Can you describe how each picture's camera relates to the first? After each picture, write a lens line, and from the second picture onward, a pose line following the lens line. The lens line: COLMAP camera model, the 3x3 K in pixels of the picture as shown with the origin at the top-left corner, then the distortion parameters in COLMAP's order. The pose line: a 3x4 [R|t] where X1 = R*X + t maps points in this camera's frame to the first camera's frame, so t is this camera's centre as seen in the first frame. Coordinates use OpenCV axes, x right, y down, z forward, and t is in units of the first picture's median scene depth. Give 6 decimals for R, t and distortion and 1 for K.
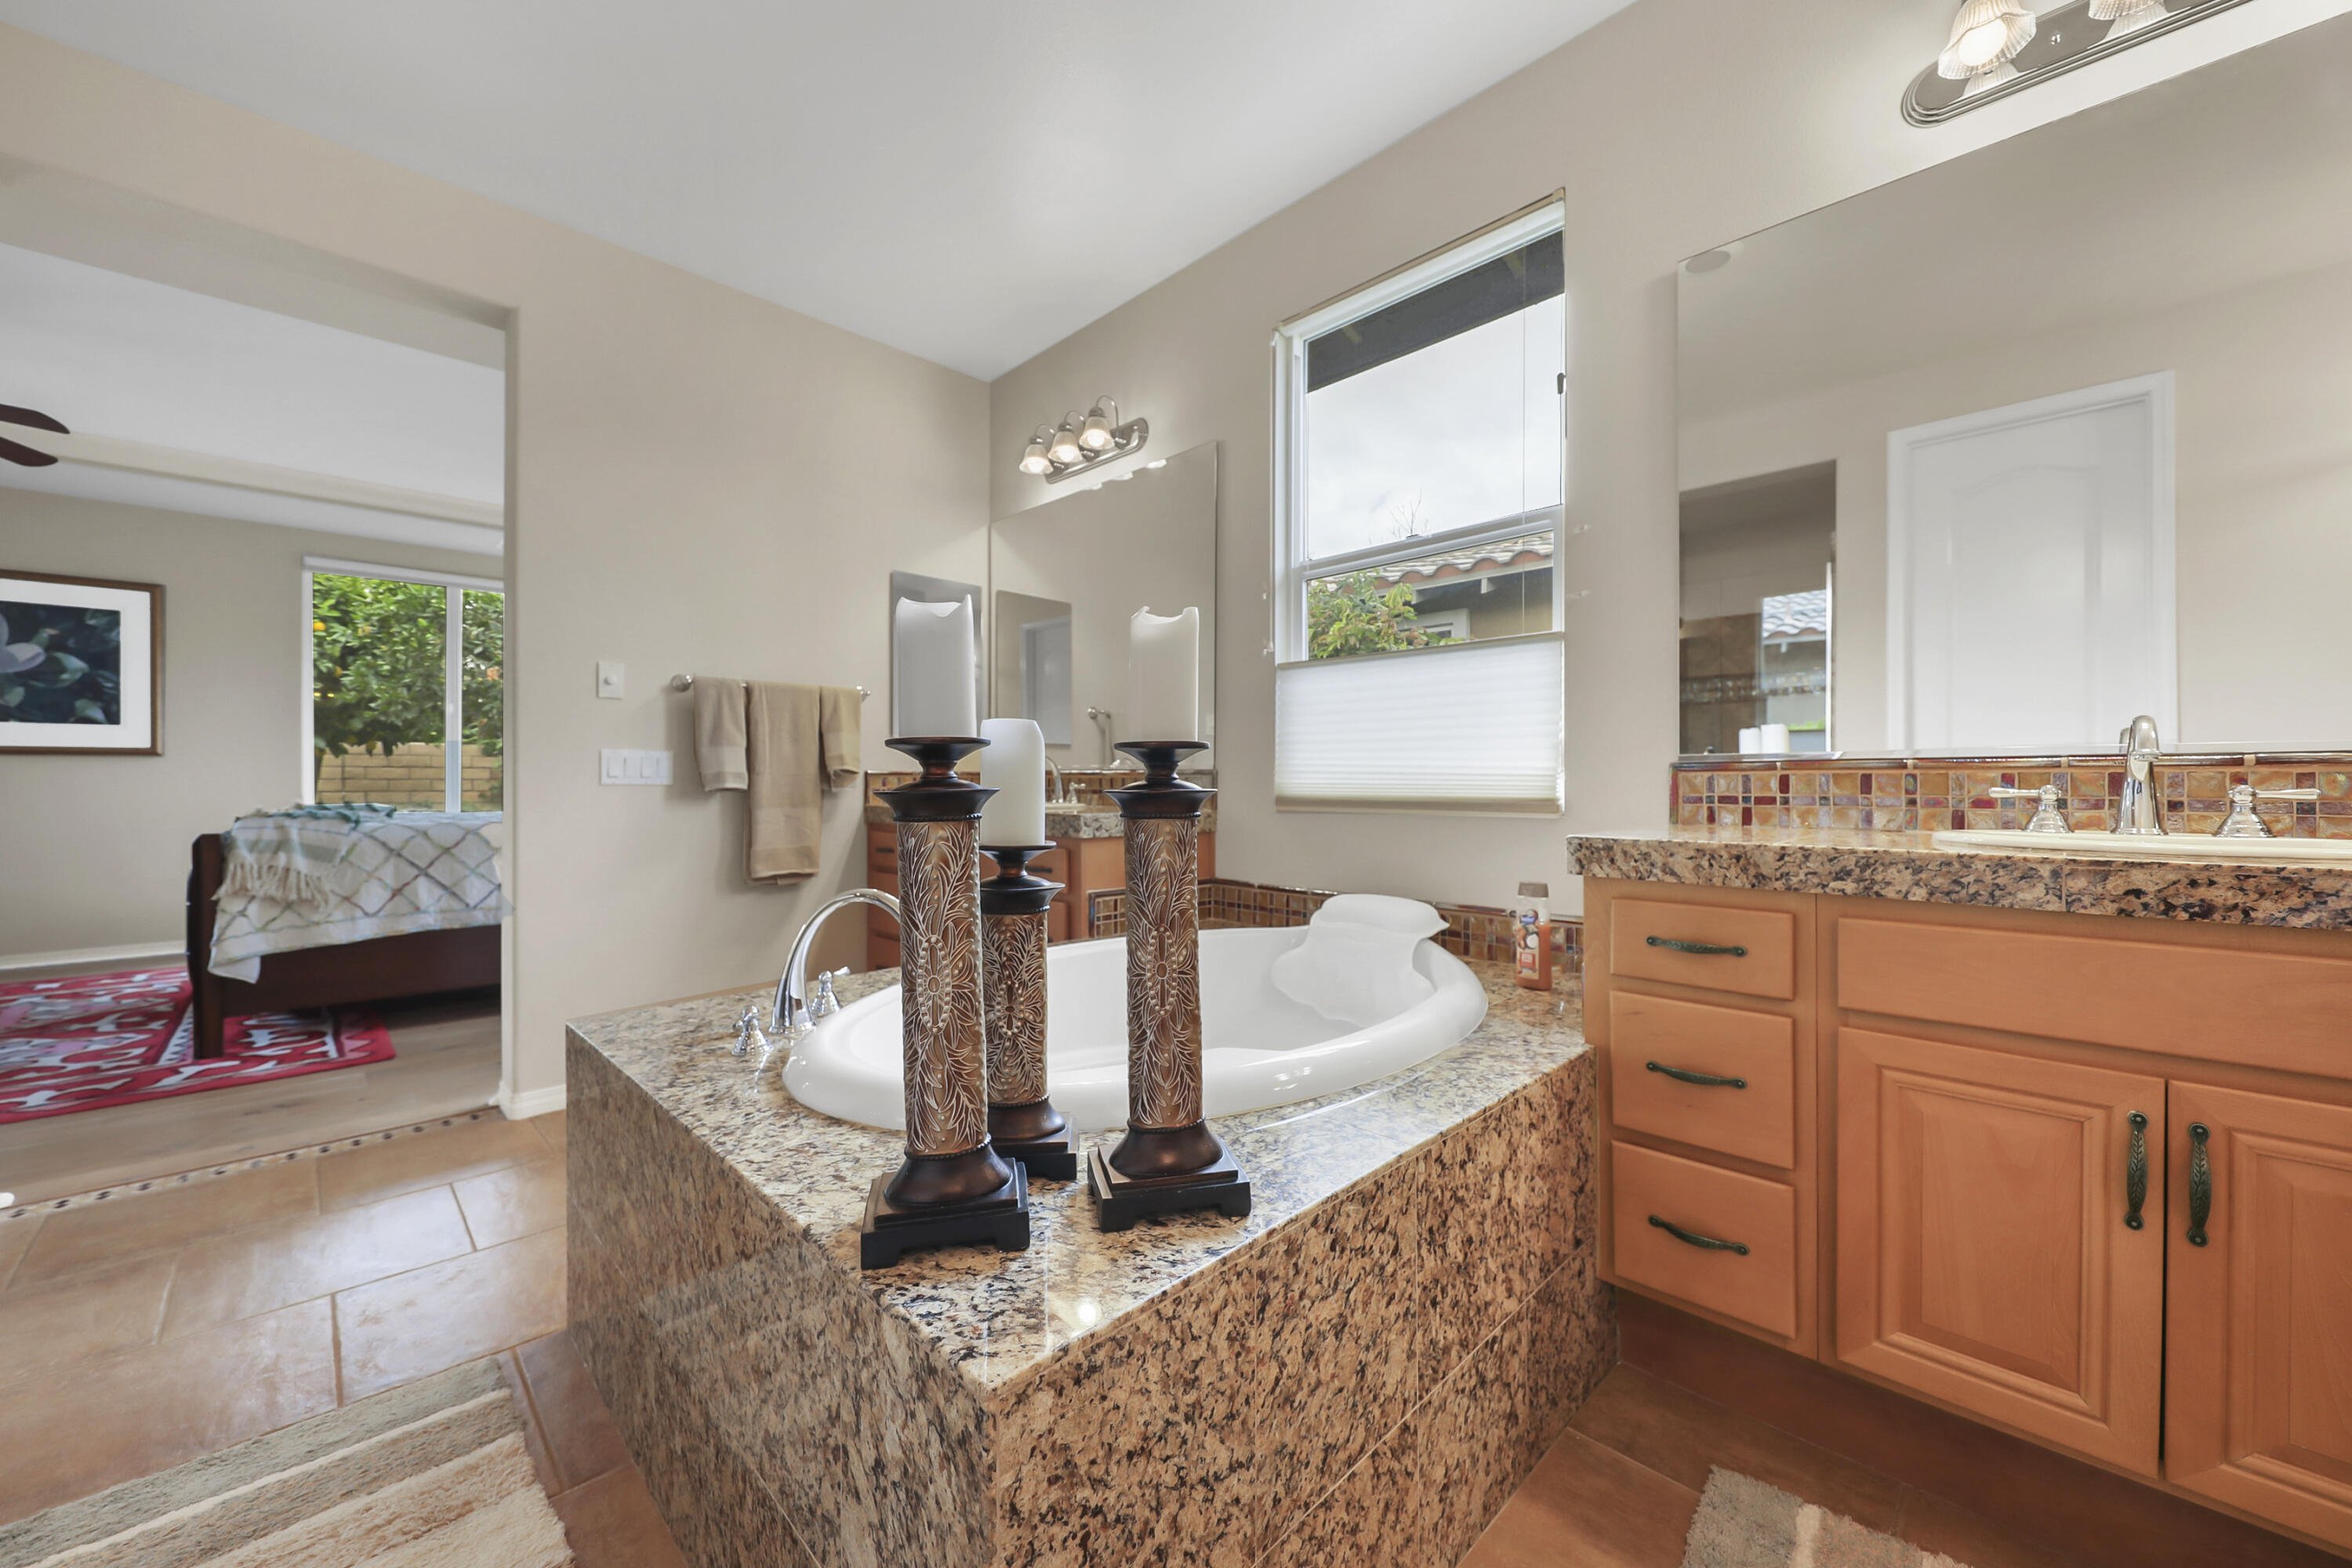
lens RADIAL K [[920.6, 0, 1189.8], [0, 920.6, 776.4], [0, 0, 1]] dist [-0.000933, -0.000184]
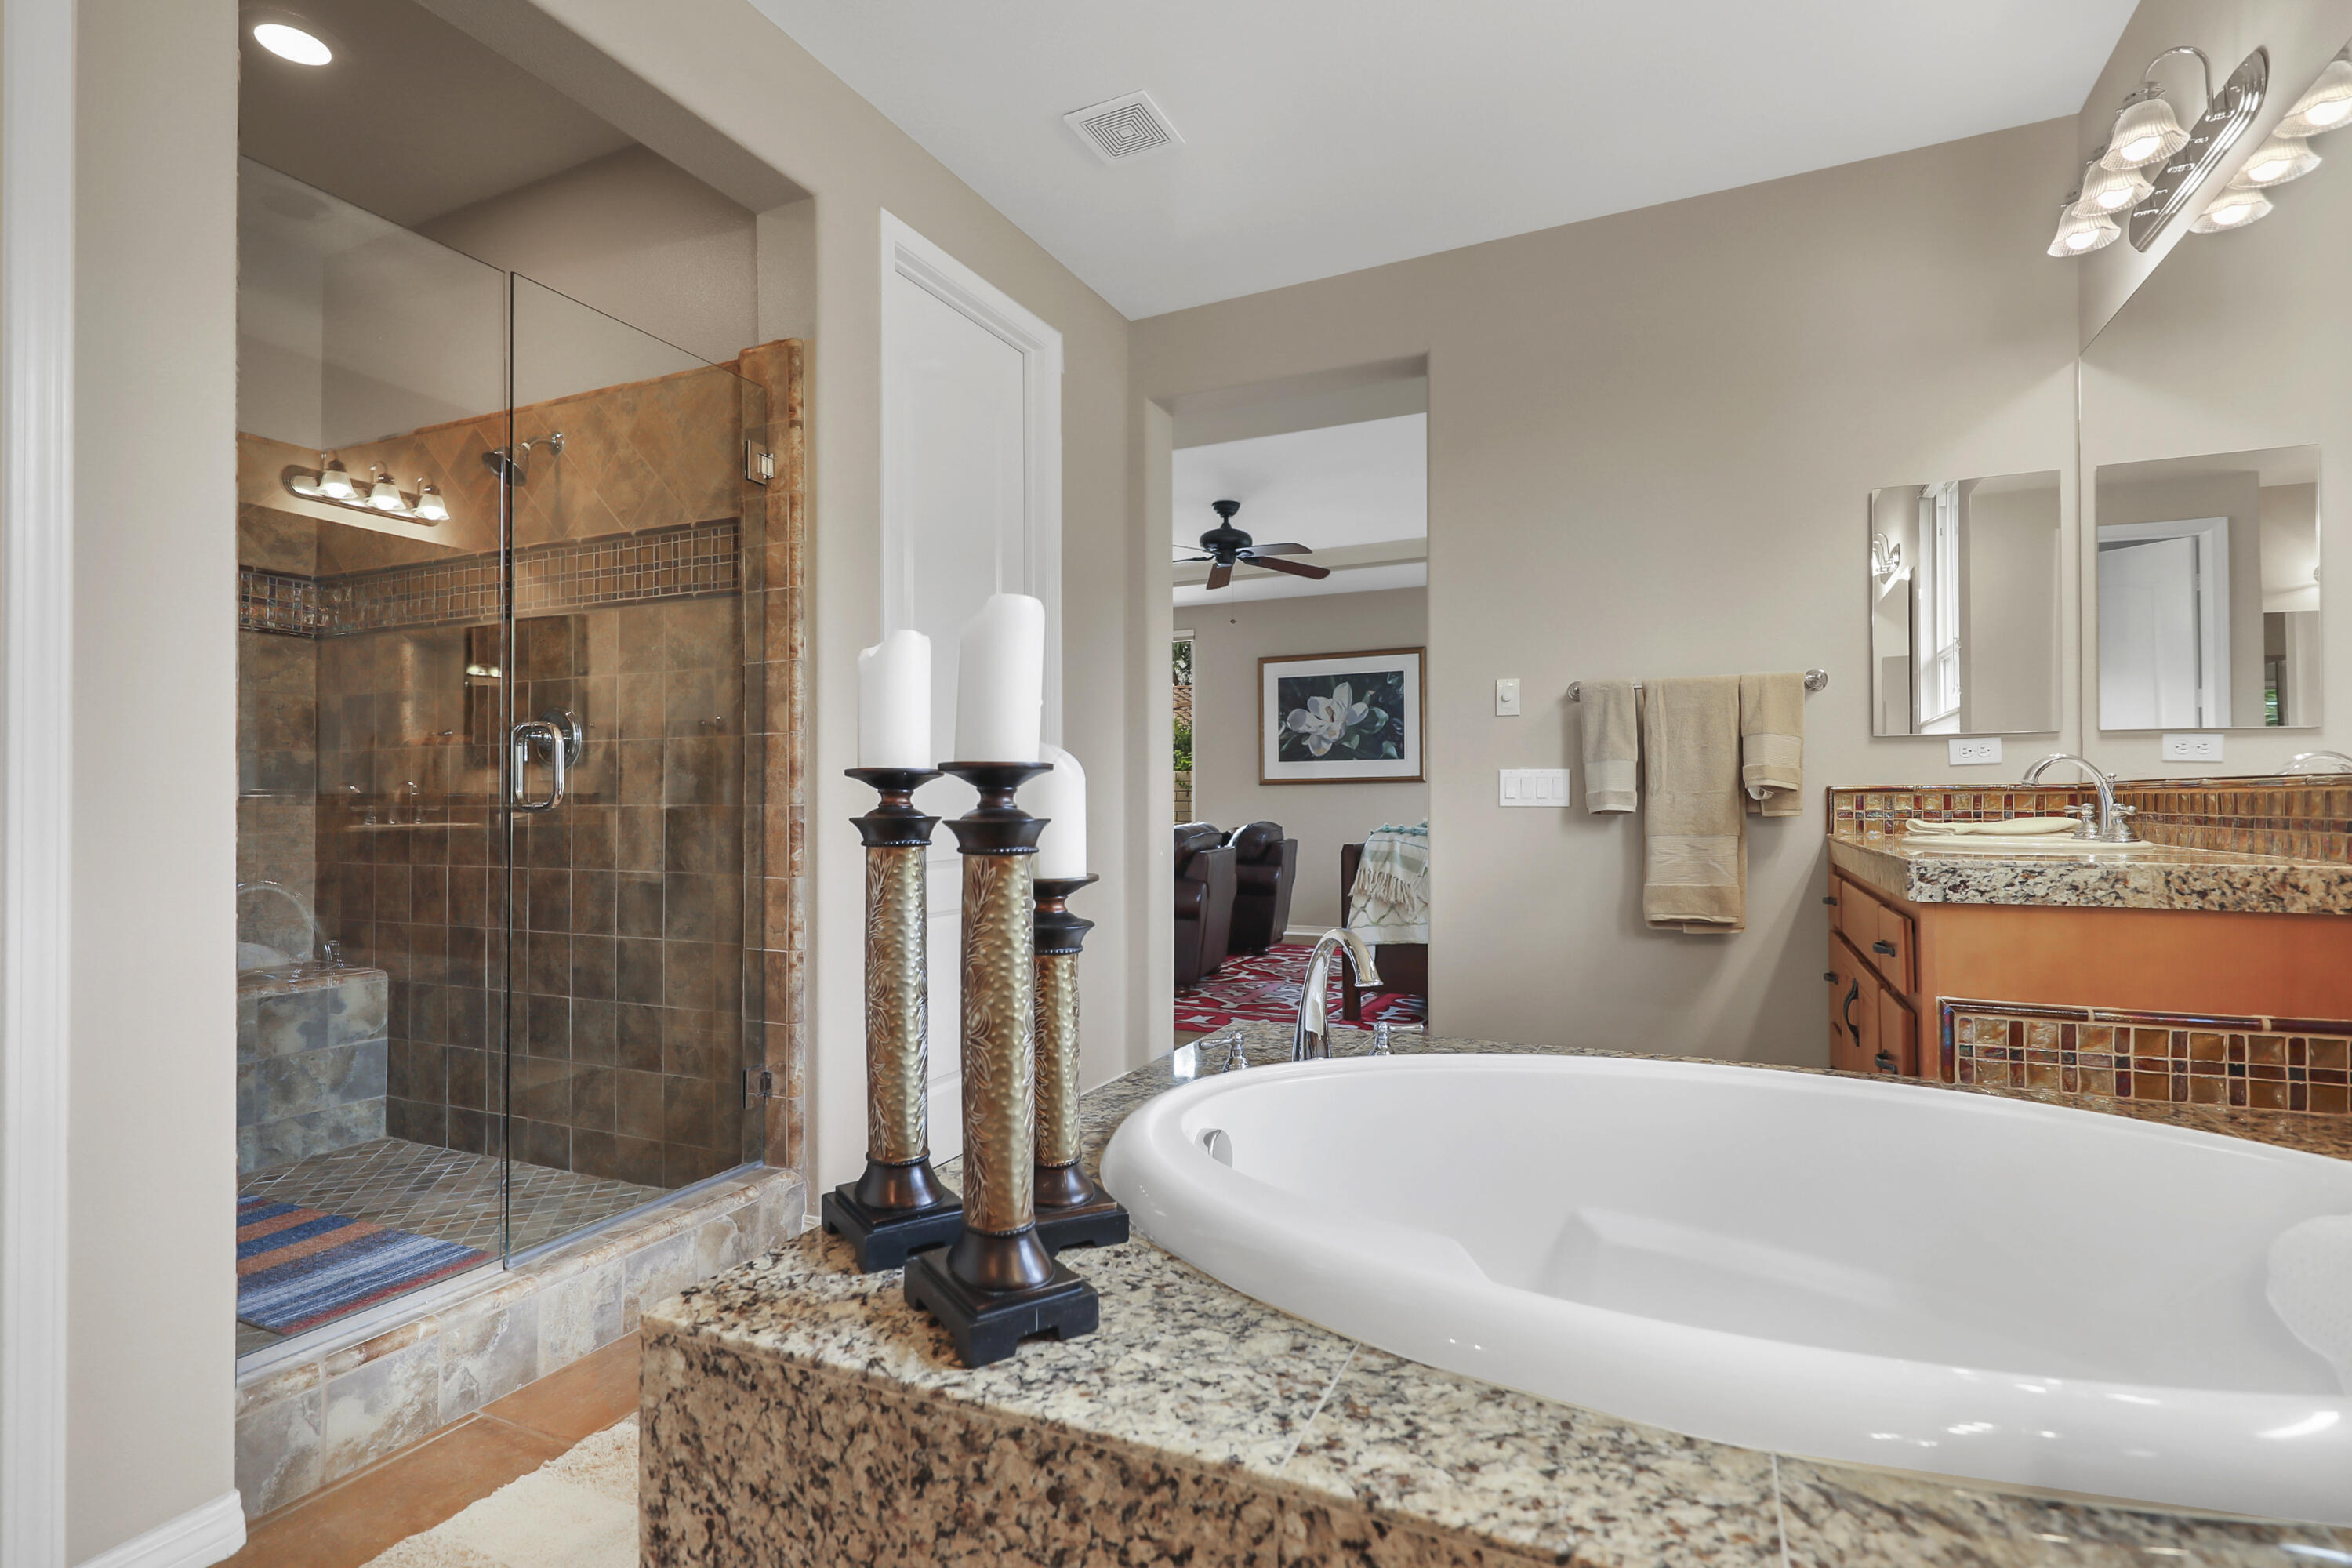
lens RADIAL K [[1116.8, 0, 1176.0], [0, 1116.8, 784.0], [0, 0, 1]] dist [0.006092, -0.001365]
pose [[0.321565, -0.017018, -0.946735, 0.876641], [0.009667, 0.999845, -0.014689, -0.001760], [0.946838, -0.004428, 0.321680, 0.739814]]
